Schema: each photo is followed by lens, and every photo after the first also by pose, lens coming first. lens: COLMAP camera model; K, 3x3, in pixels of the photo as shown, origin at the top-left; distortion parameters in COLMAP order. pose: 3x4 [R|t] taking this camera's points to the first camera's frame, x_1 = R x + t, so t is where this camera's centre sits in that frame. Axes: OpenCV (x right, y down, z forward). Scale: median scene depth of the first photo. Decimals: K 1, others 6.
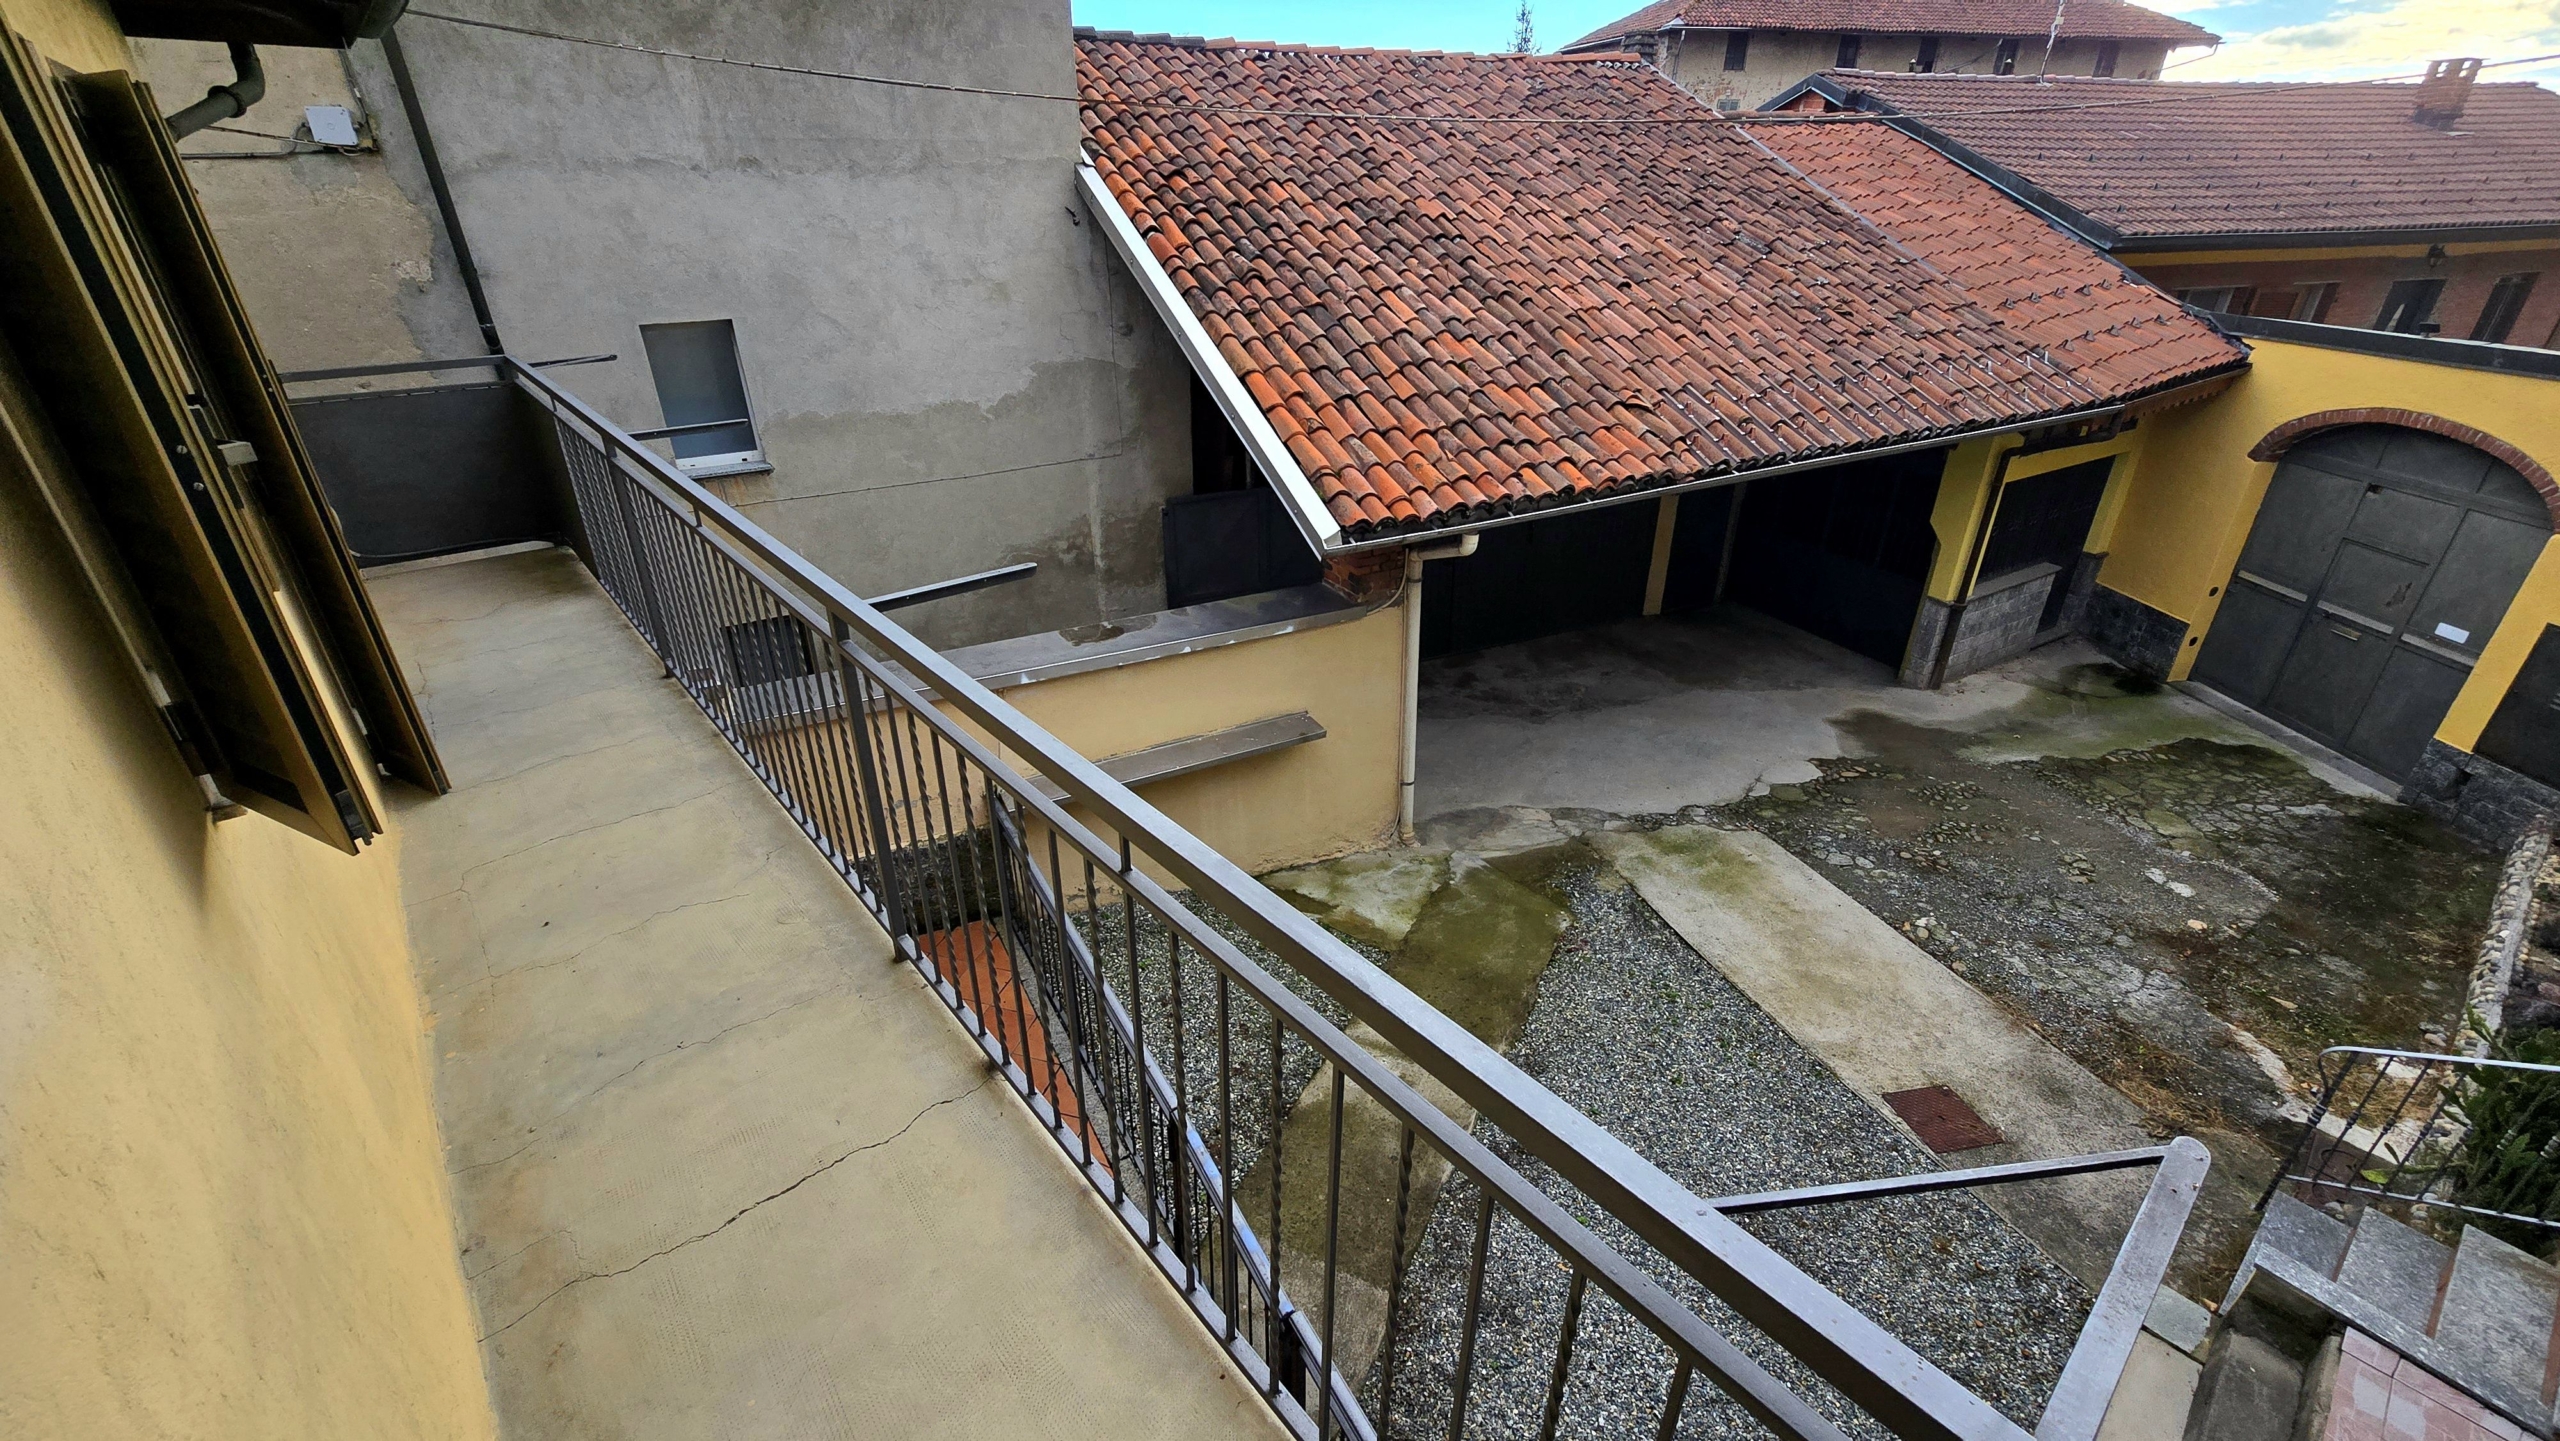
lens RADIAL K [[1044.2, 0, 1284.3], [0, 1044.2, 699.3], [0, 0, 1]] dist [0.001280, -0.000138]
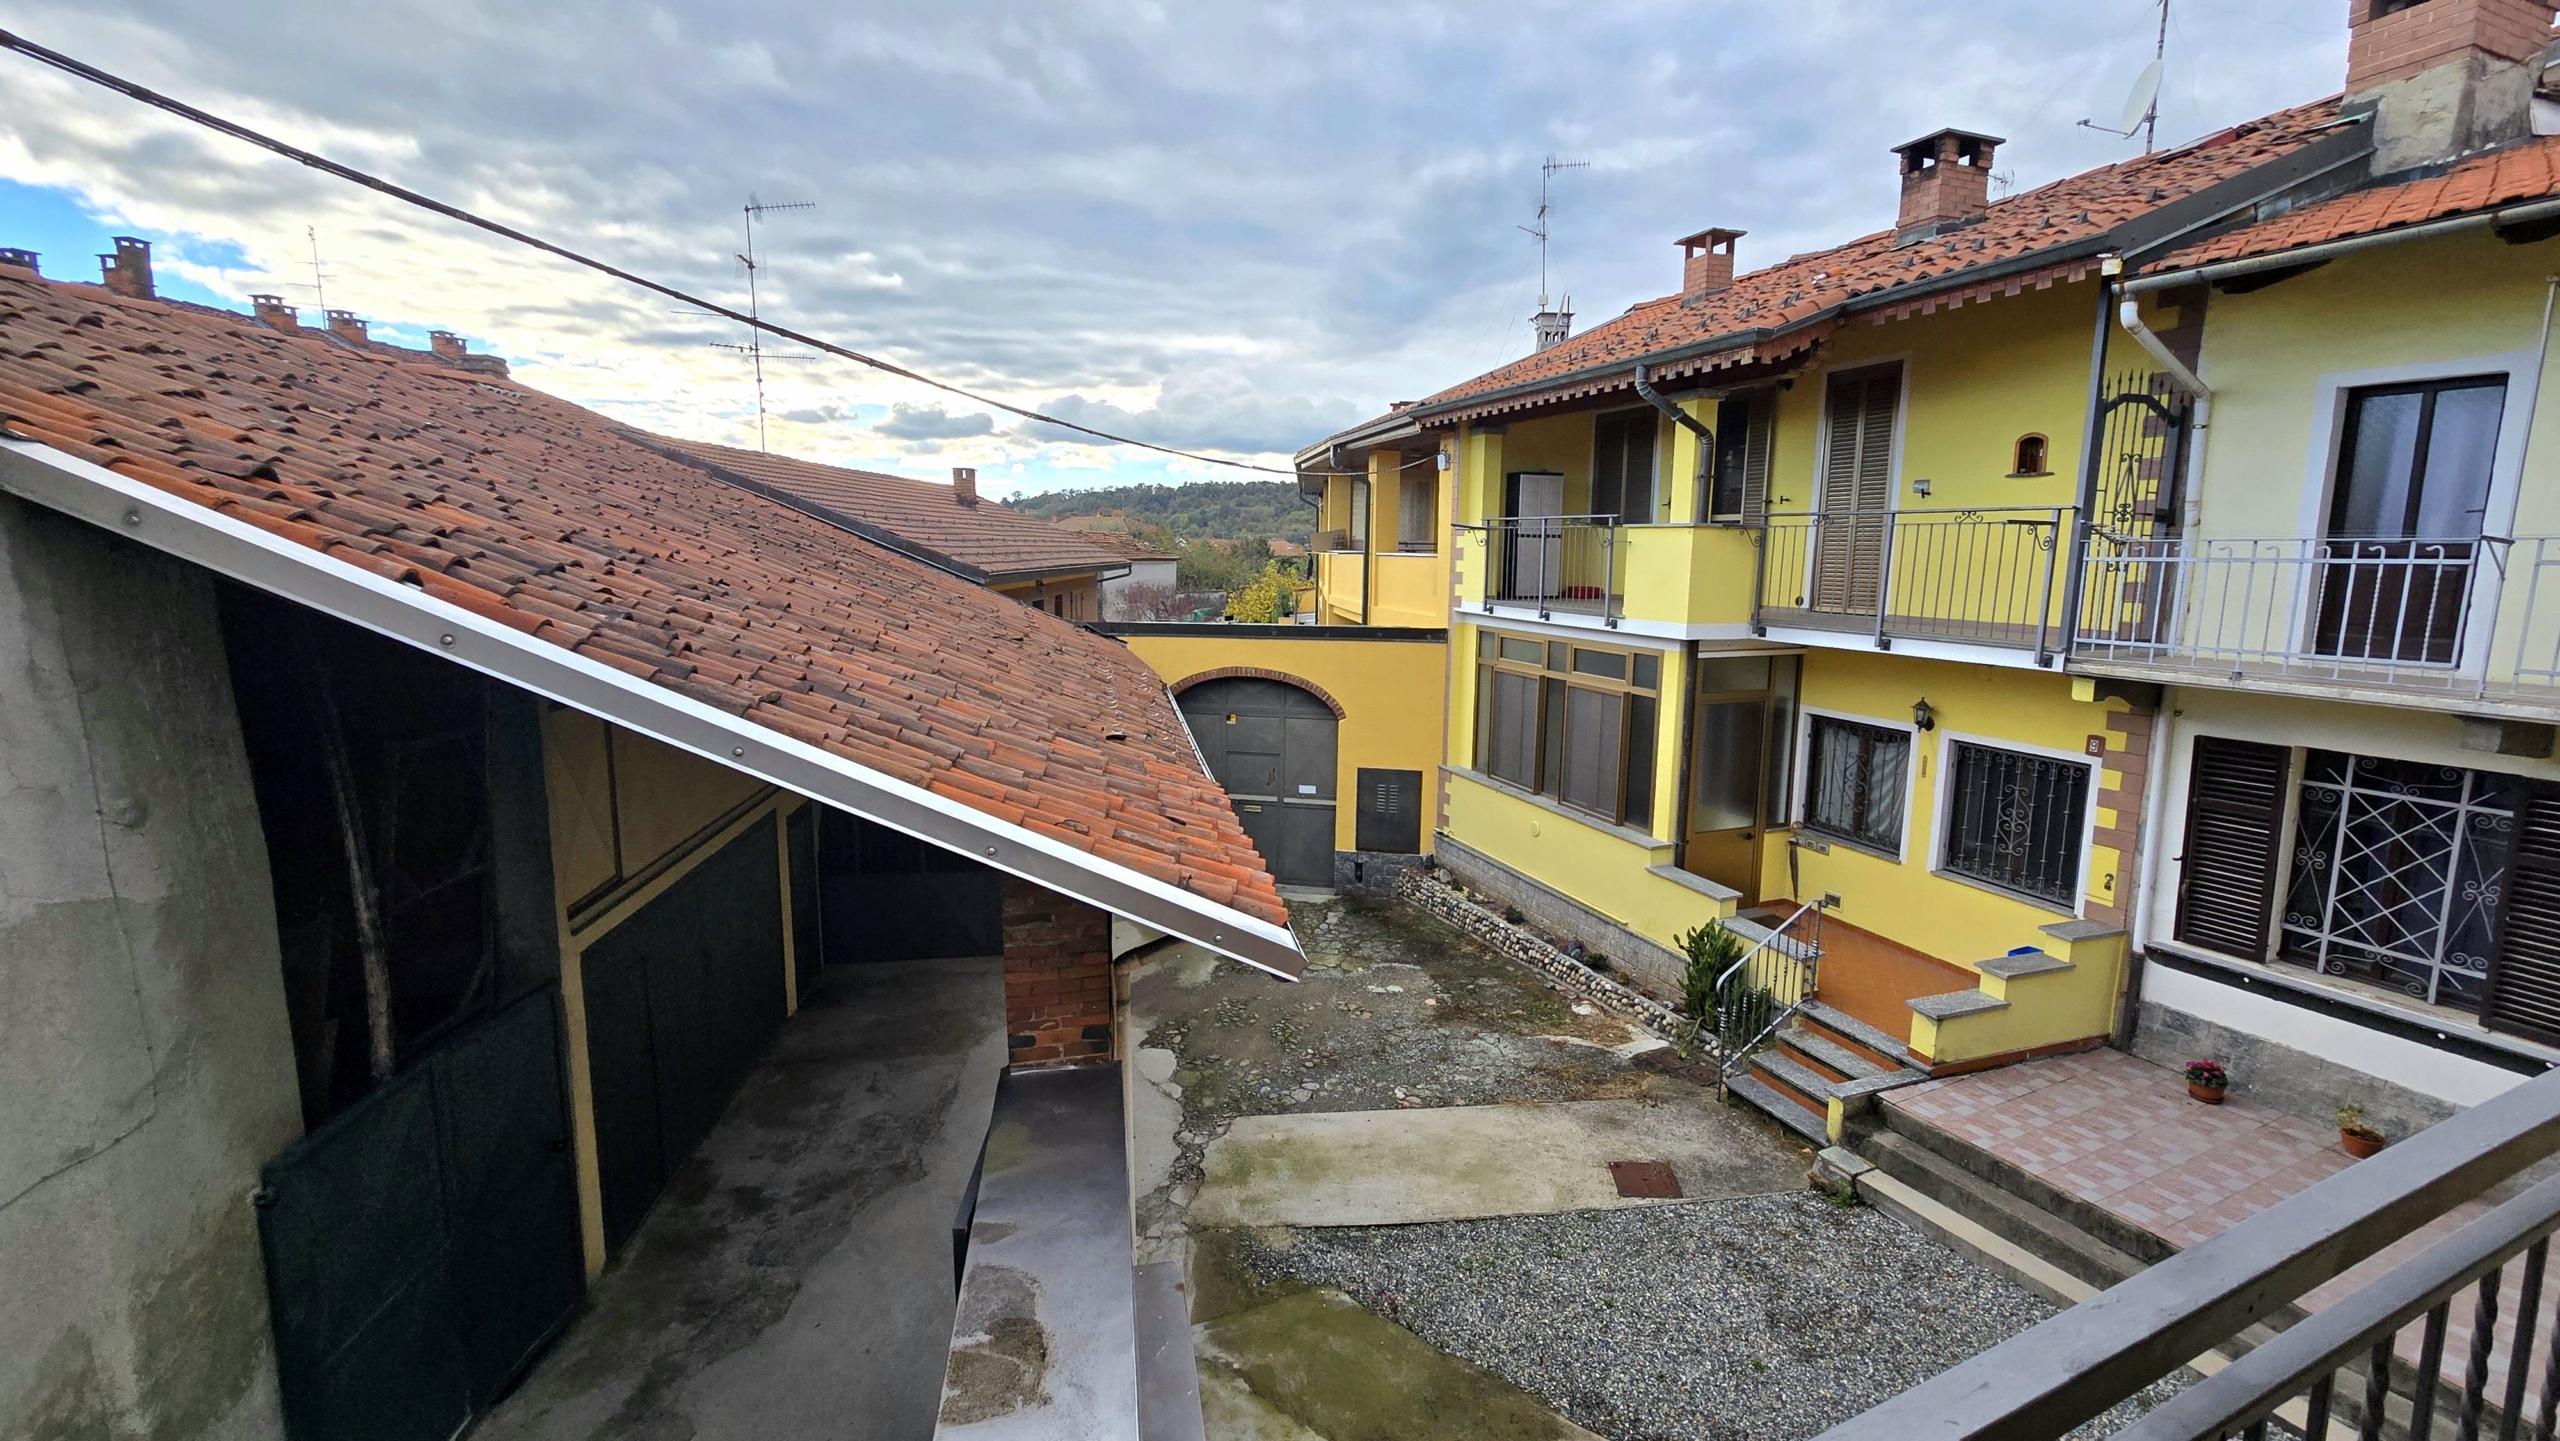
lens RADIAL K [[1046.5, 0, 1286.0], [0, 1046.5, 693.6], [0, 0, 1]] dist [-0.001160, 0.000441]
pose [[0.280121, -0.128006, 0.951392, -0.419023], [0.424069, 0.905625, -0.003012, -0.211224], [-0.861219, 0.404300, 0.307968, 0.483954]]
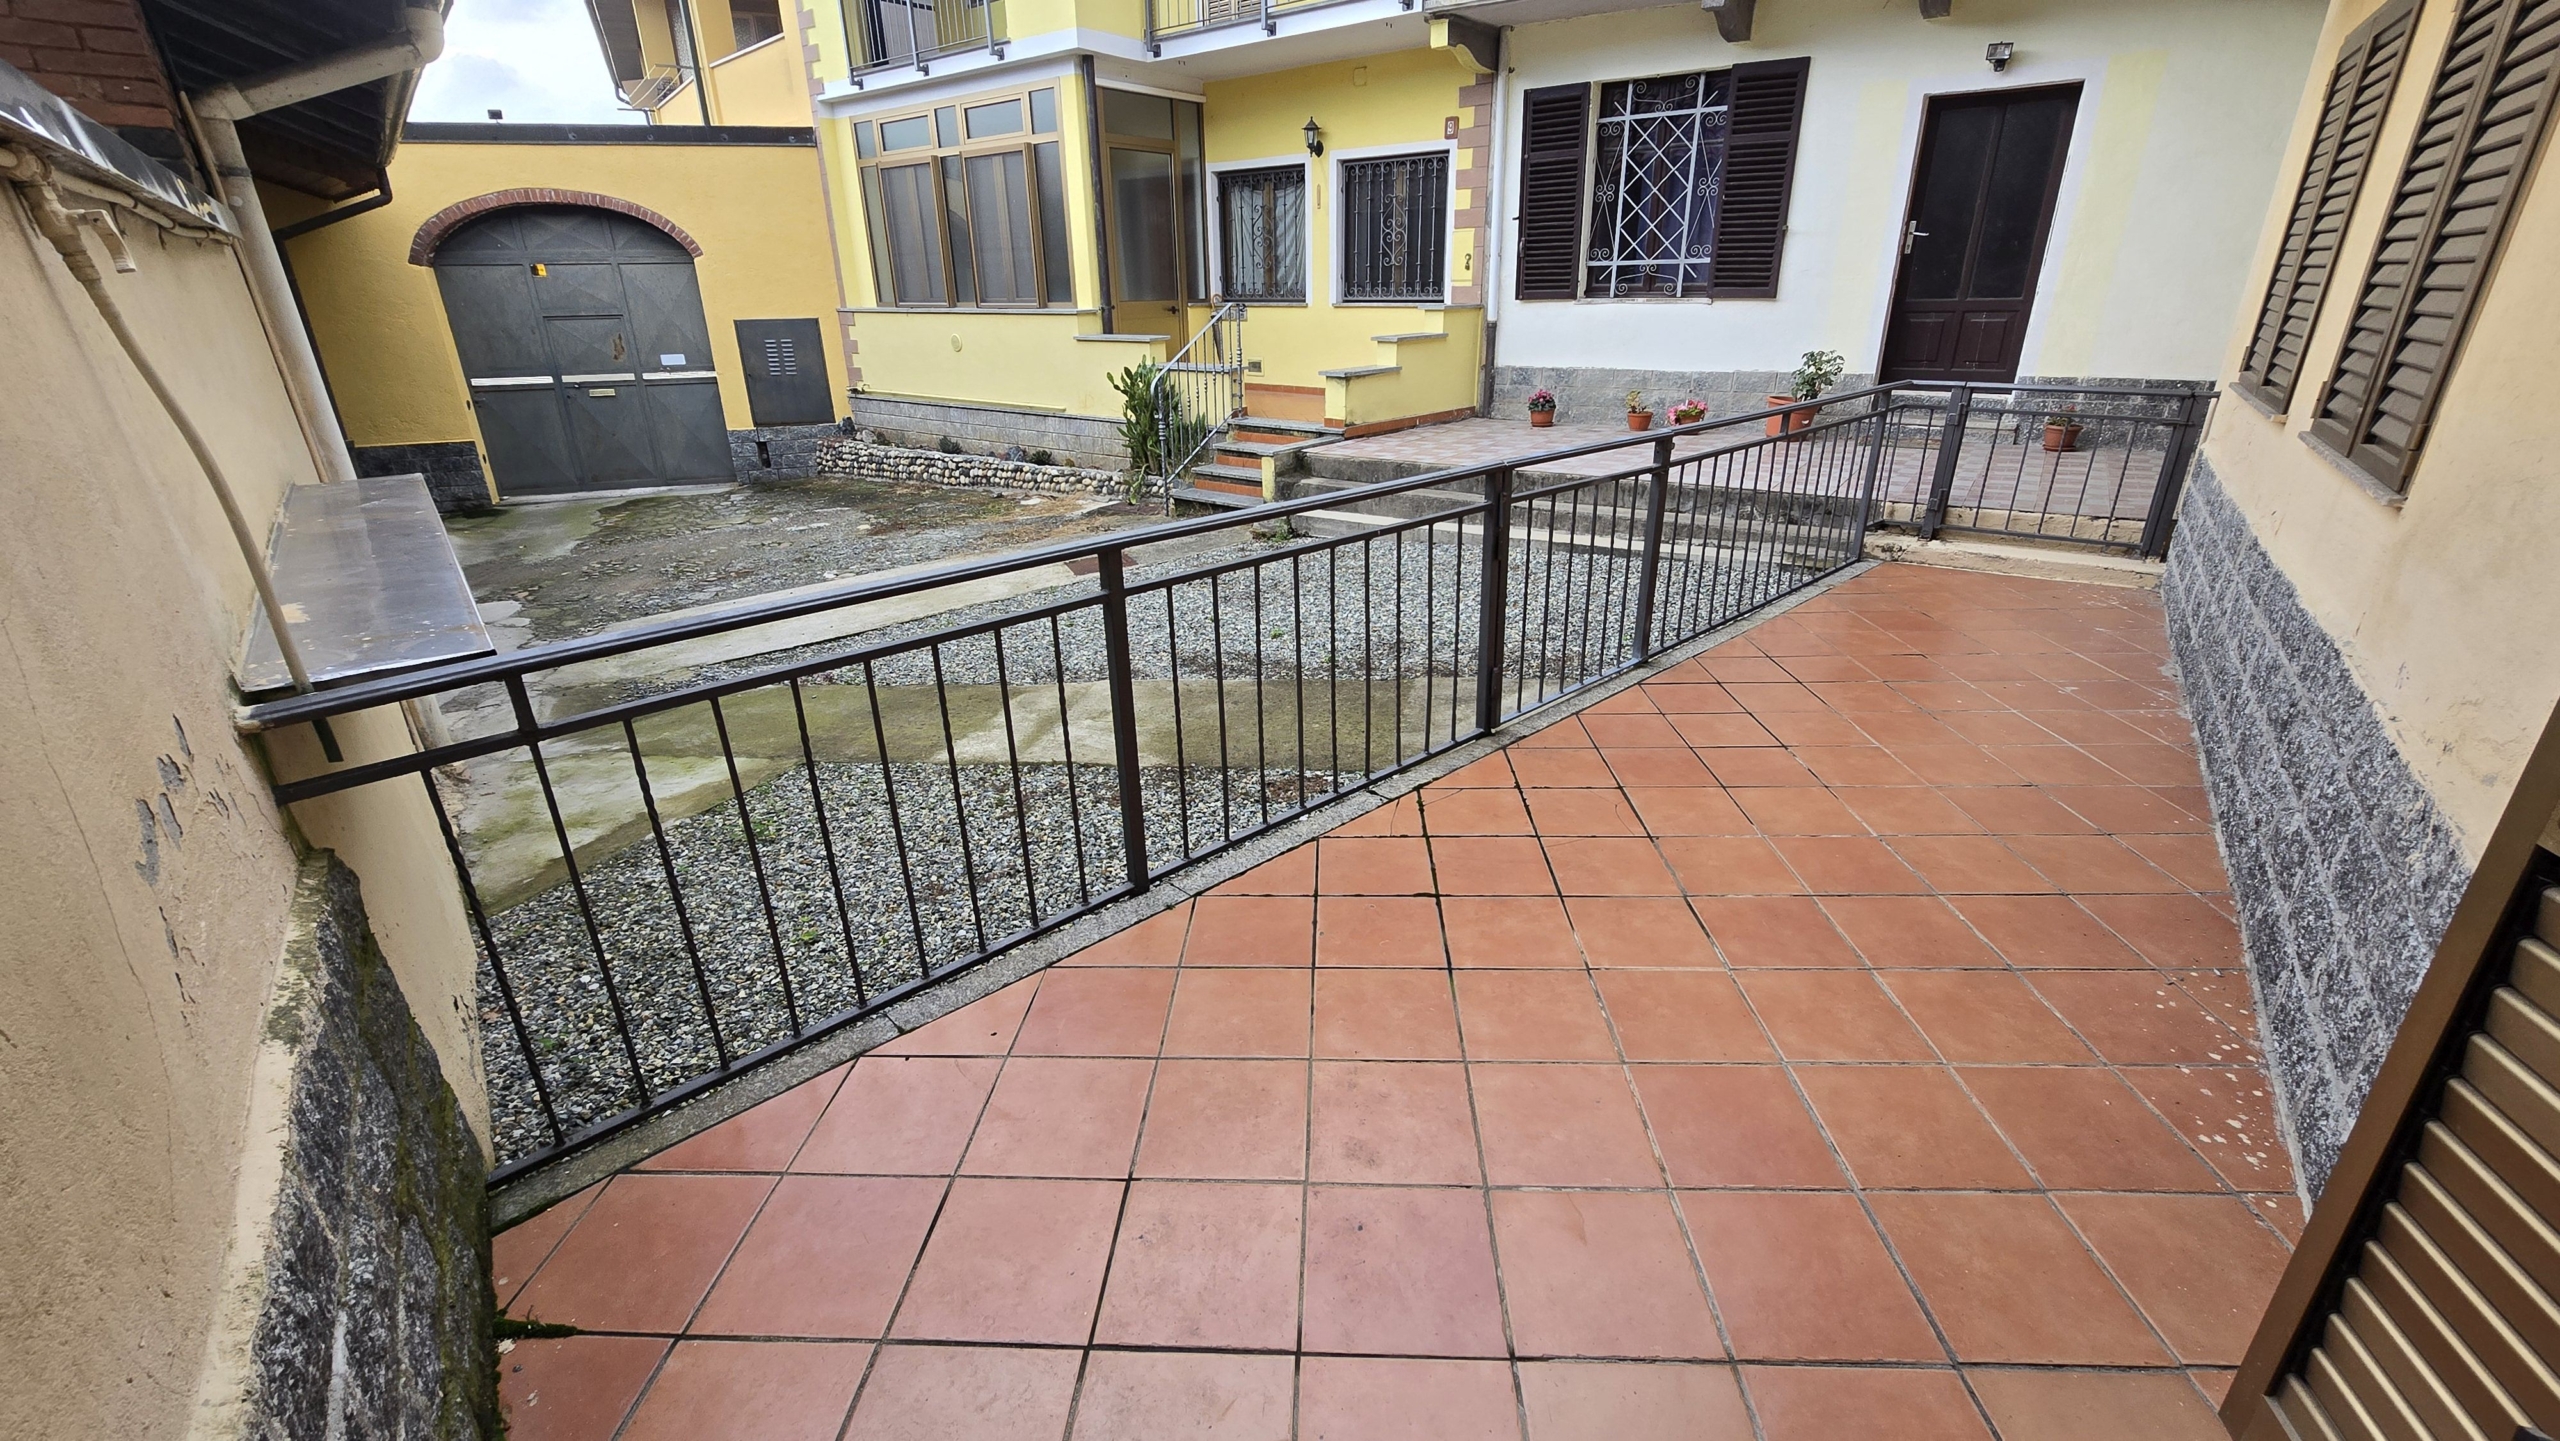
lens RADIAL K [[1046.5, 0, 1286.0], [0, 1046.5, 693.6], [0, 0, 1]] dist [-0.001160, 0.000441]
pose [[-0.227710, -0.350273, 0.908547, -0.392266], [0.453675, 0.787434, 0.417285, 0.068135], [-0.861584, 0.507205, -0.020397, 0.596337]]
